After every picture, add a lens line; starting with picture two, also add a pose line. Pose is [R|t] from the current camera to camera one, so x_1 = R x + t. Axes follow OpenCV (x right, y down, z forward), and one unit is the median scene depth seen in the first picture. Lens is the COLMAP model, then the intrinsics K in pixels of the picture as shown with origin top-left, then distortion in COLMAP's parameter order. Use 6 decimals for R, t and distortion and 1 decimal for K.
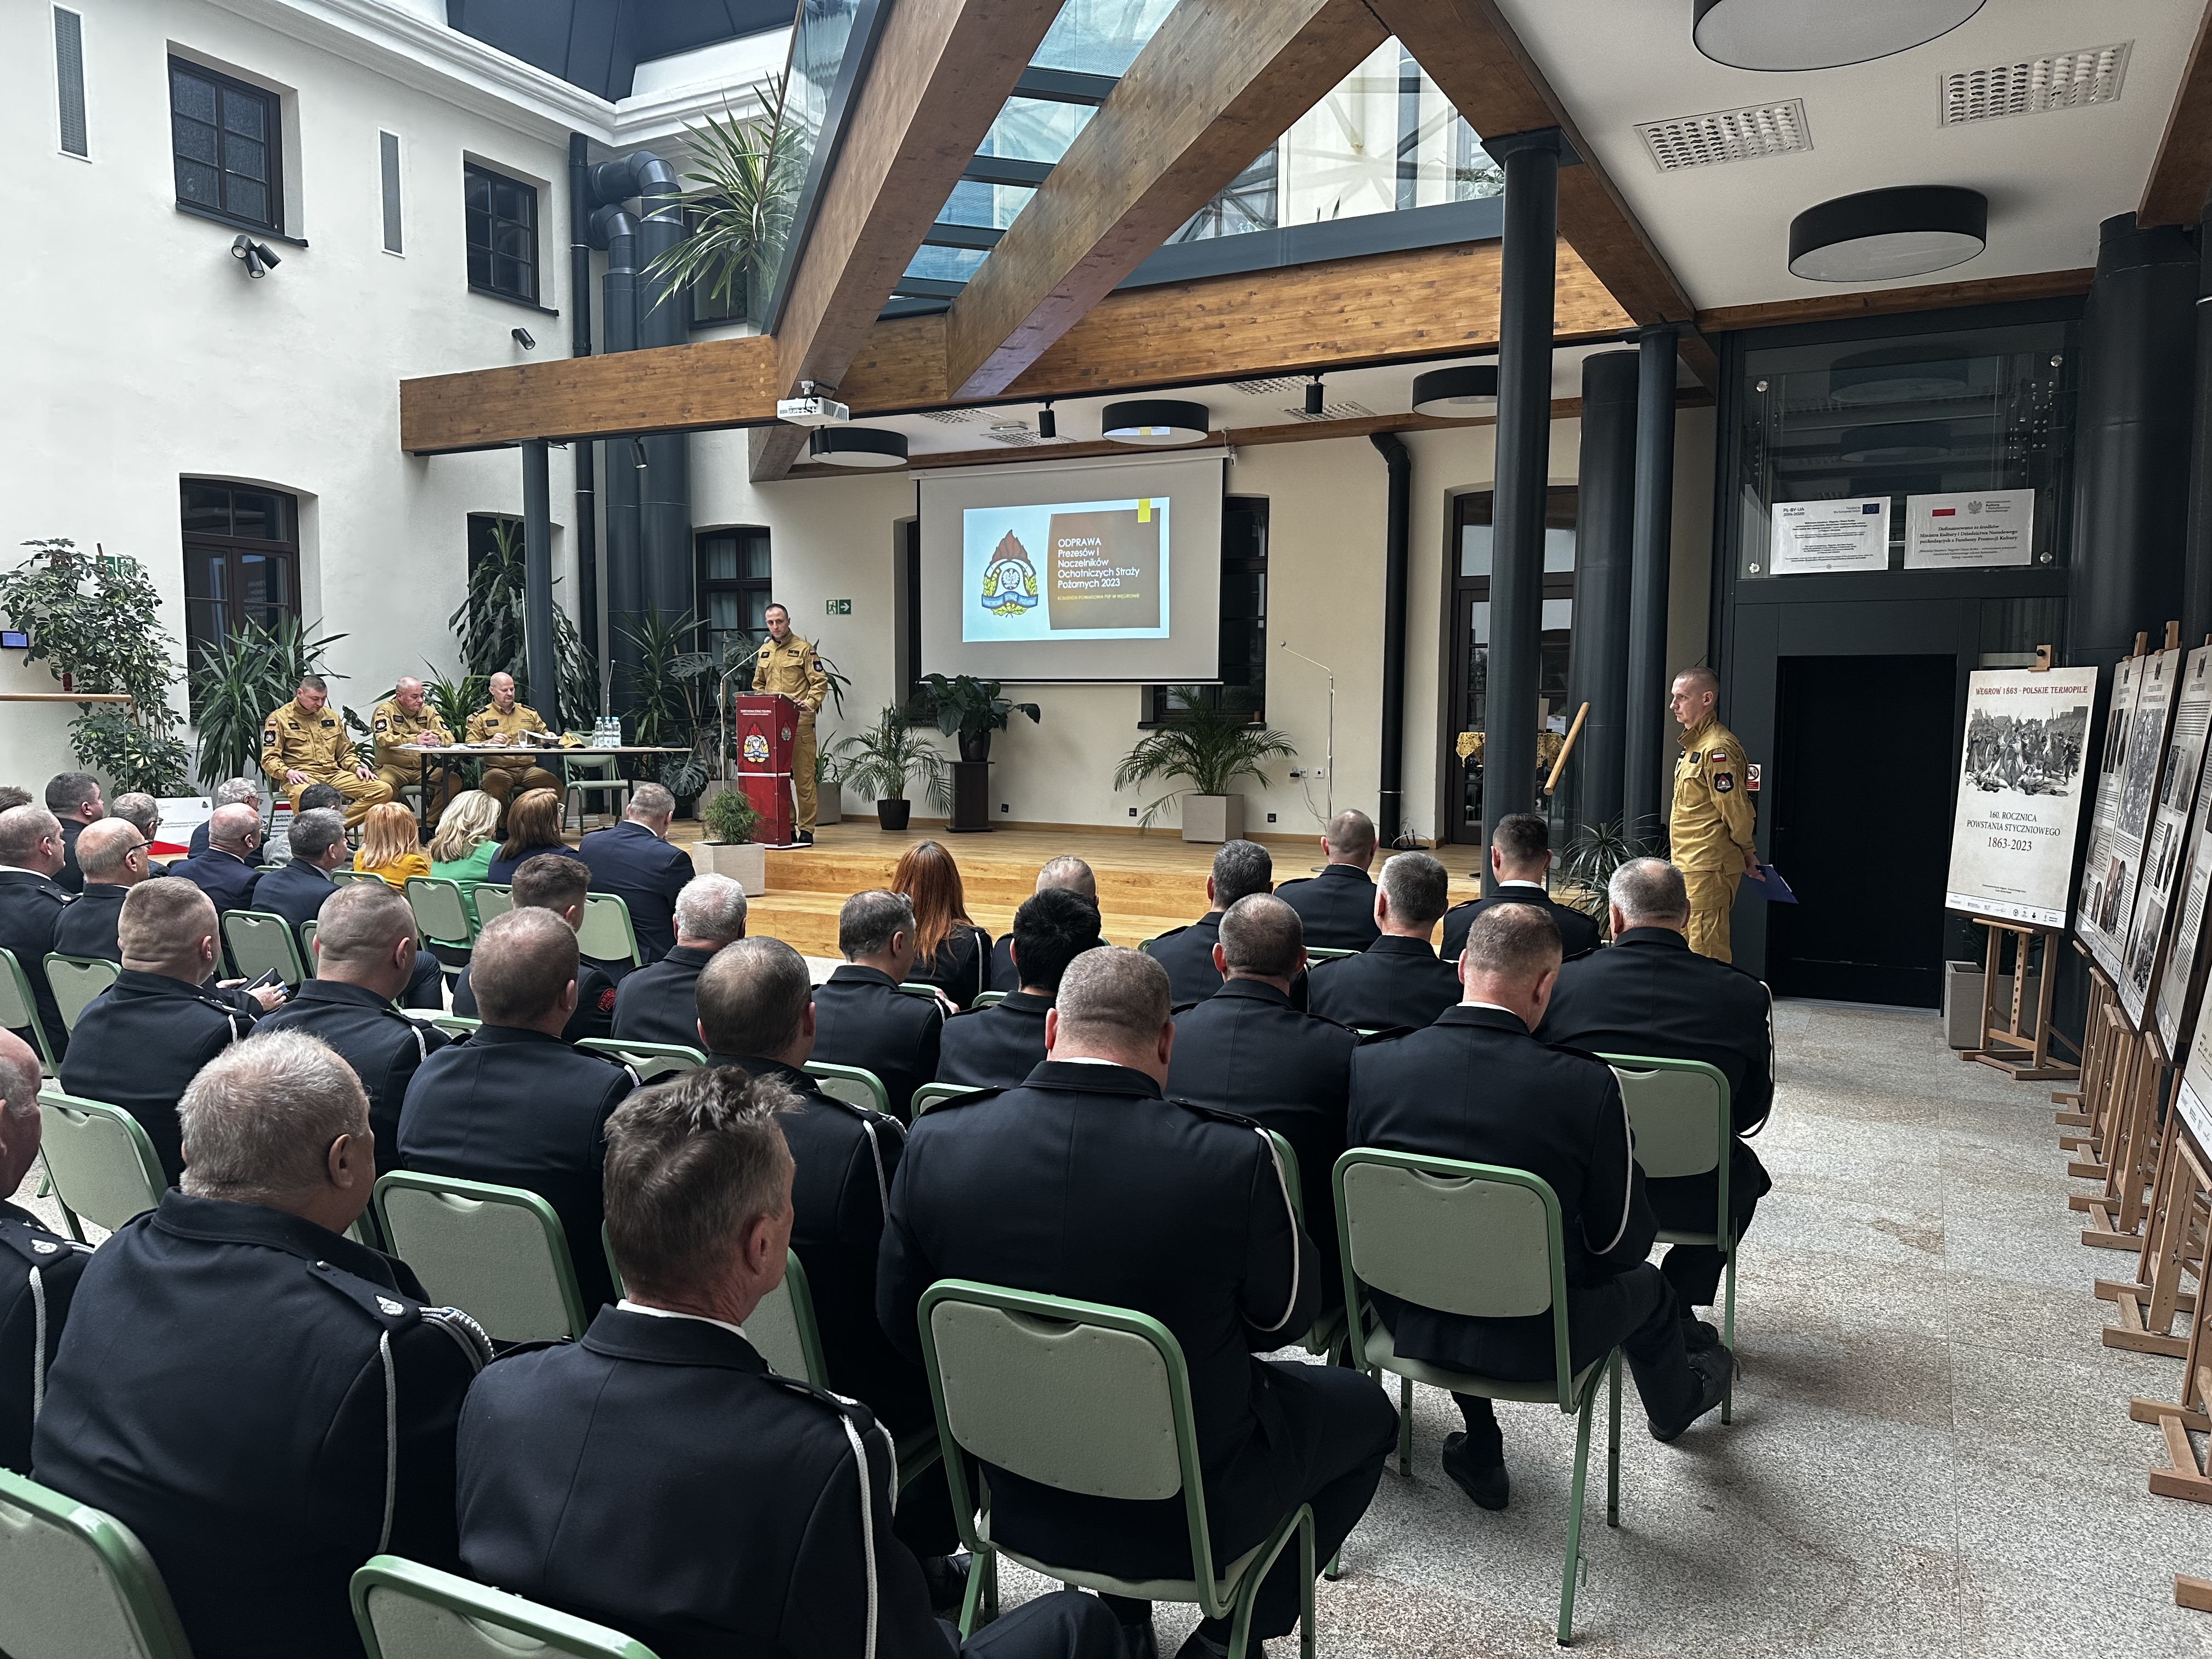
lens RADIAL K [[1542.7, 0, 1116.0], [0, 1542.7, 834.6], [0, 0, 1]] dist [0.176713, -0.312966]
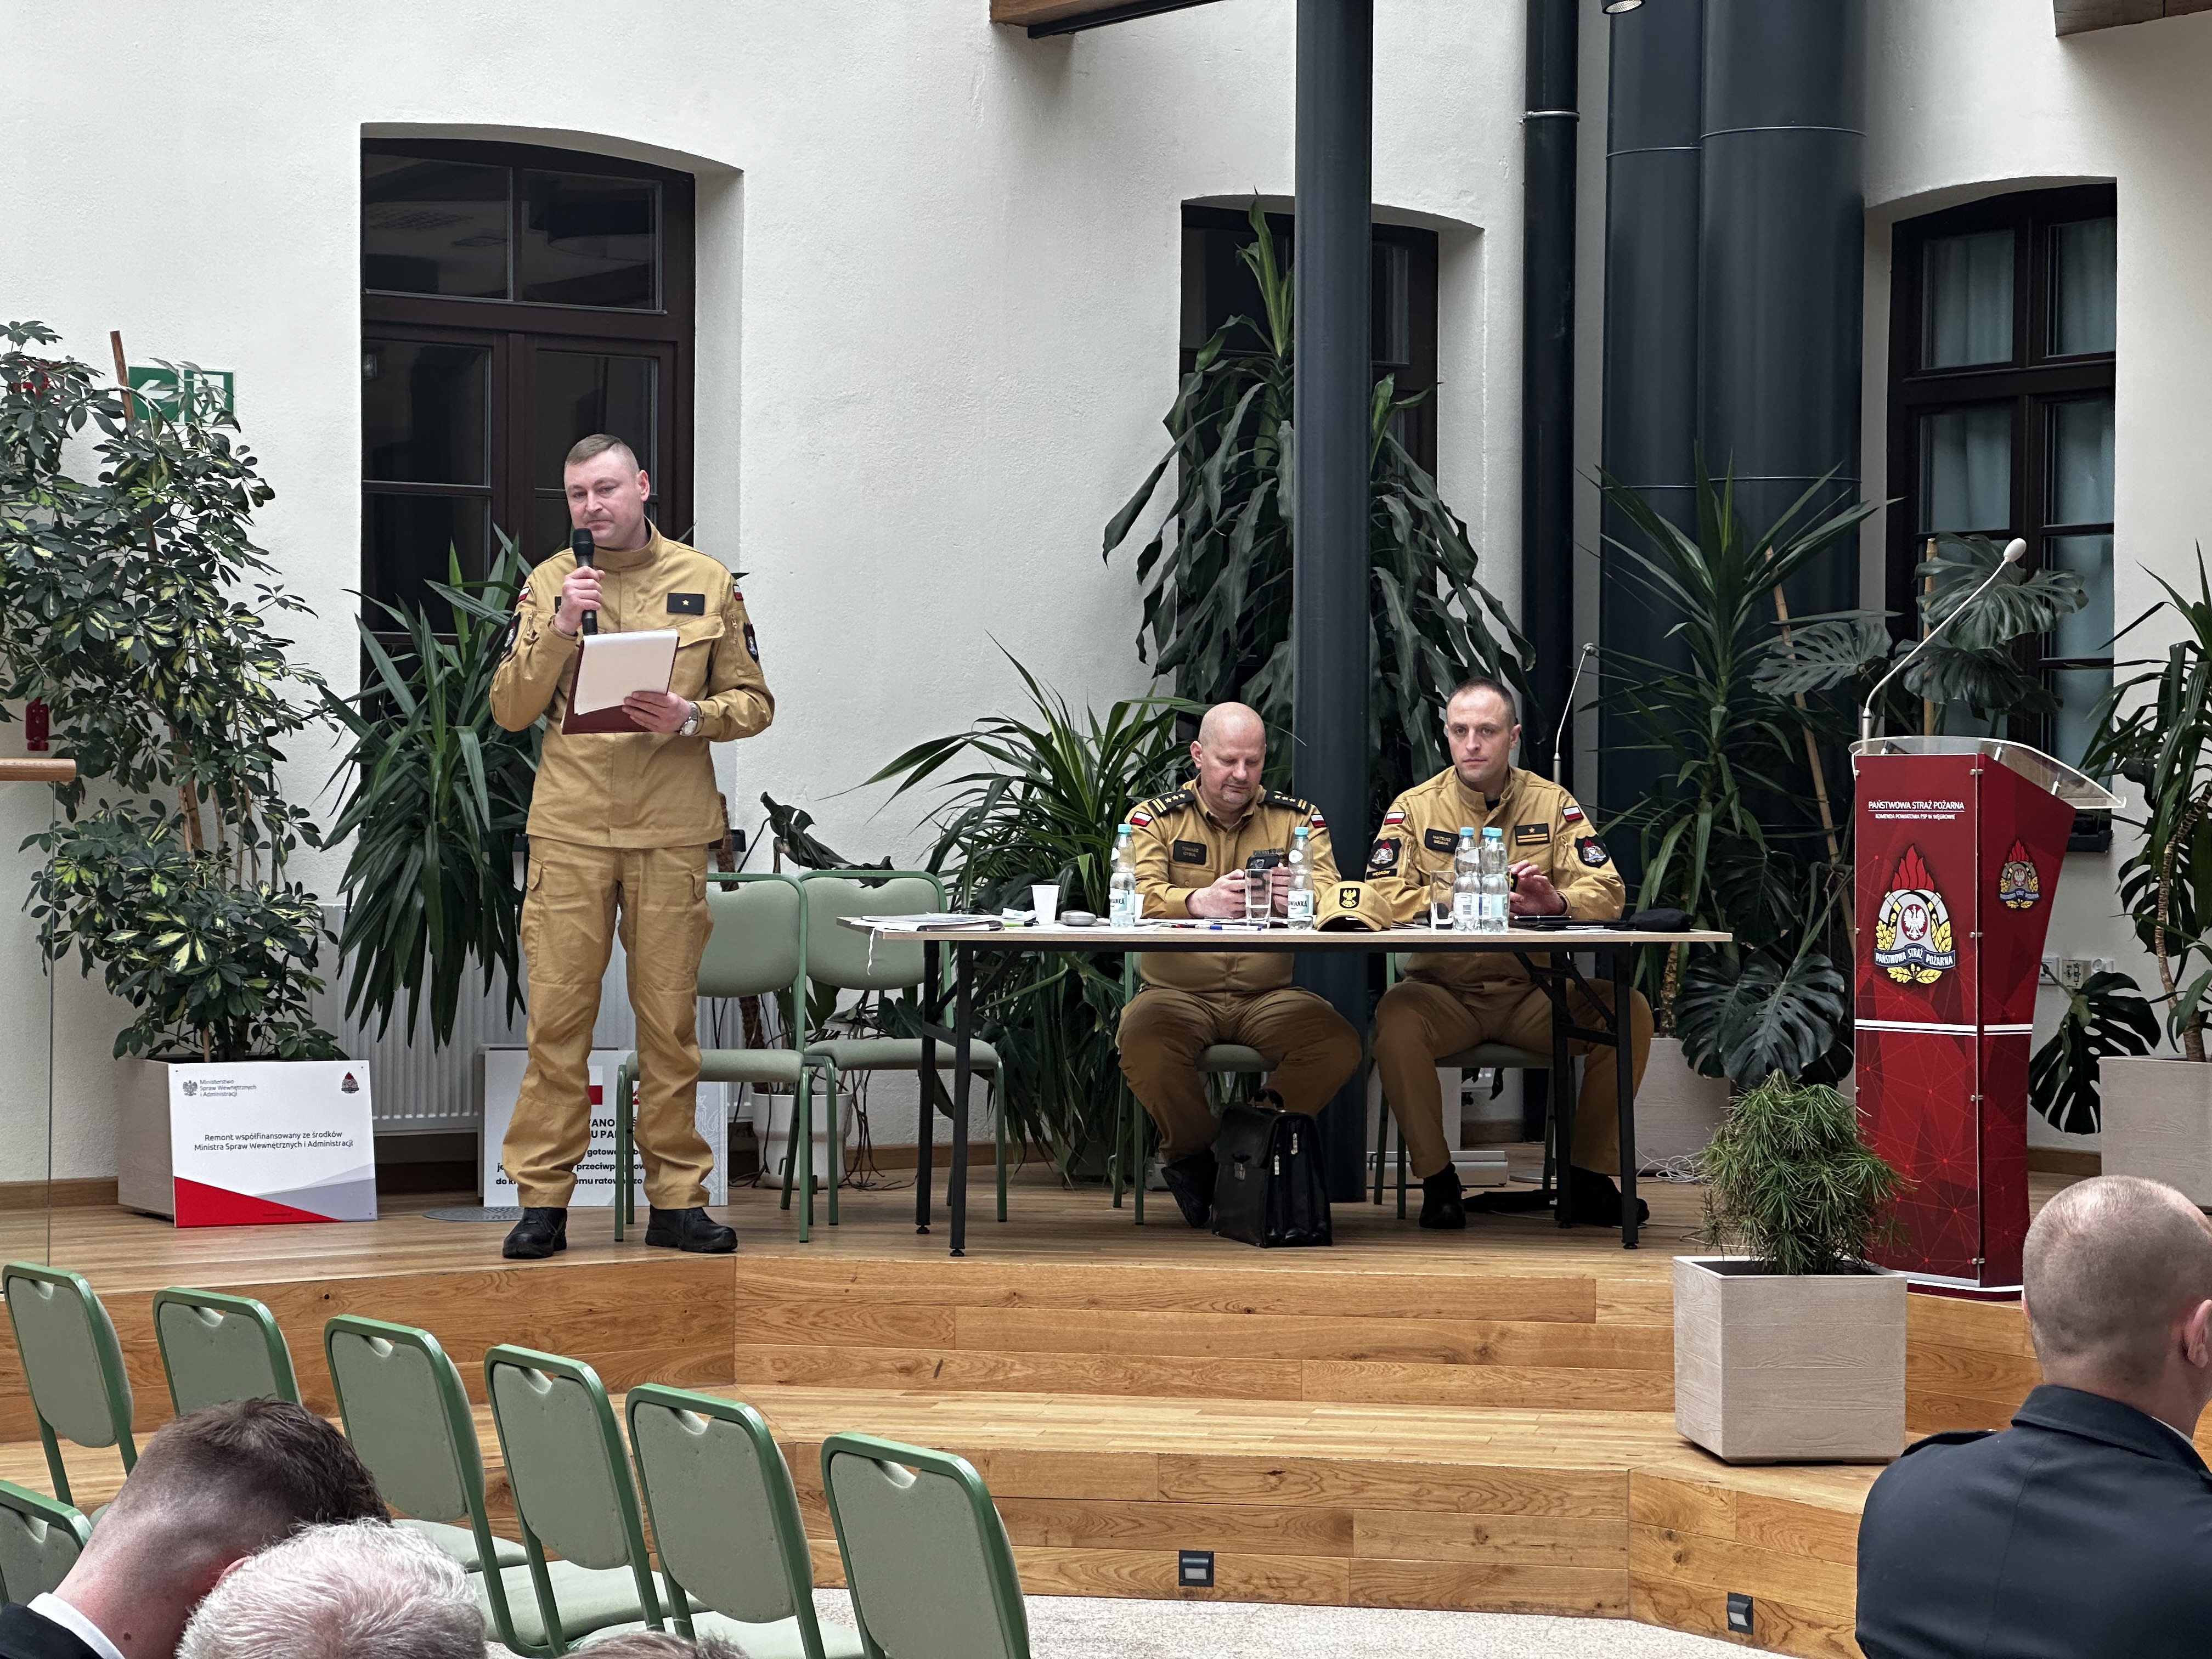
lens RADIAL K [[4977.6, 0, 1107.1], [0, 4977.6, 751.8], [0, 0, 1]] dist [-0.261213, 7.401039]
pose [[0.880082, -0.004311, -0.474802, 0.065764], [-0.038570, 0.996005, -0.080536, -0.009057], [0.473252, 0.089192, 0.876400, 0.118797]]
